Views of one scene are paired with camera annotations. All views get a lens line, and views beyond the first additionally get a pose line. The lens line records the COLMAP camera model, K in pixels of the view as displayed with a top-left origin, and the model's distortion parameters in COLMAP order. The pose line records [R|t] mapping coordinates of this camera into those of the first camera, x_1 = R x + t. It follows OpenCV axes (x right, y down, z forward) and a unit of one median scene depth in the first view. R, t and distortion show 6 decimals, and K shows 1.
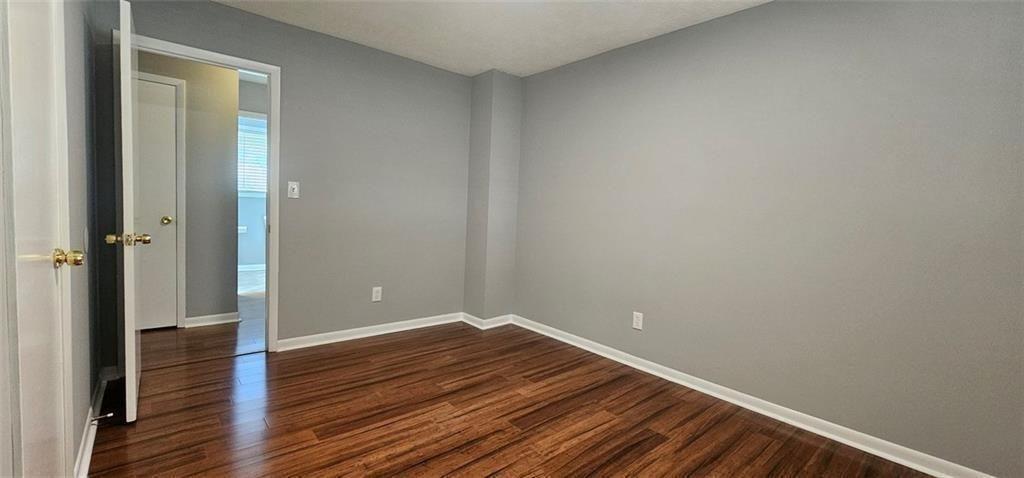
lens RADIAL K [[415.6, 0, 512.7], [0, 415.6, 236.4], [0, 0, 1]] dist [0.001419, -0.000088]
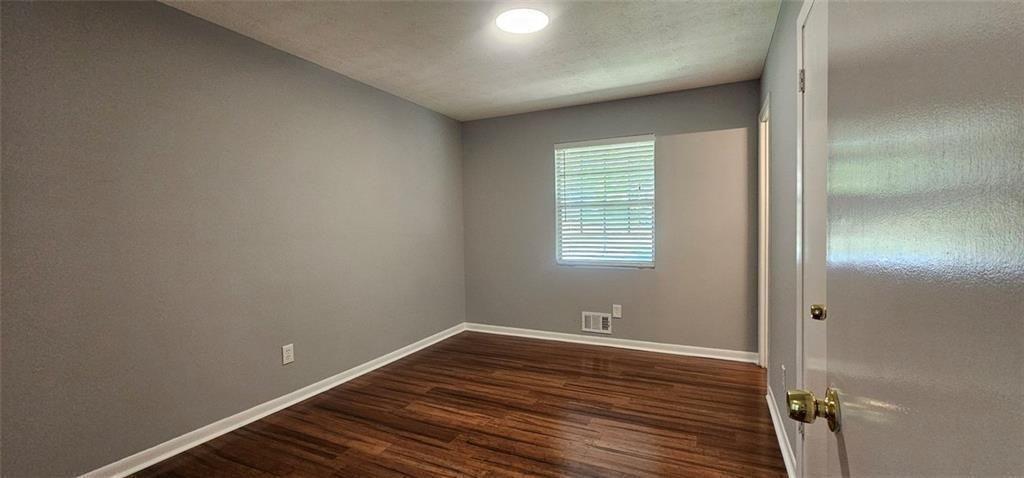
lens RADIAL K [[415.6, 0, 512.7], [0, 415.6, 236.4], [0, 0, 1]] dist [0.001419, -0.000088]
pose [[-0.385691, -0.063005, 0.920474, -0.932489], [0.063386, 0.993499, 0.094563, -0.141688], [-0.920448, 0.094817, -0.379190, 1.132516]]
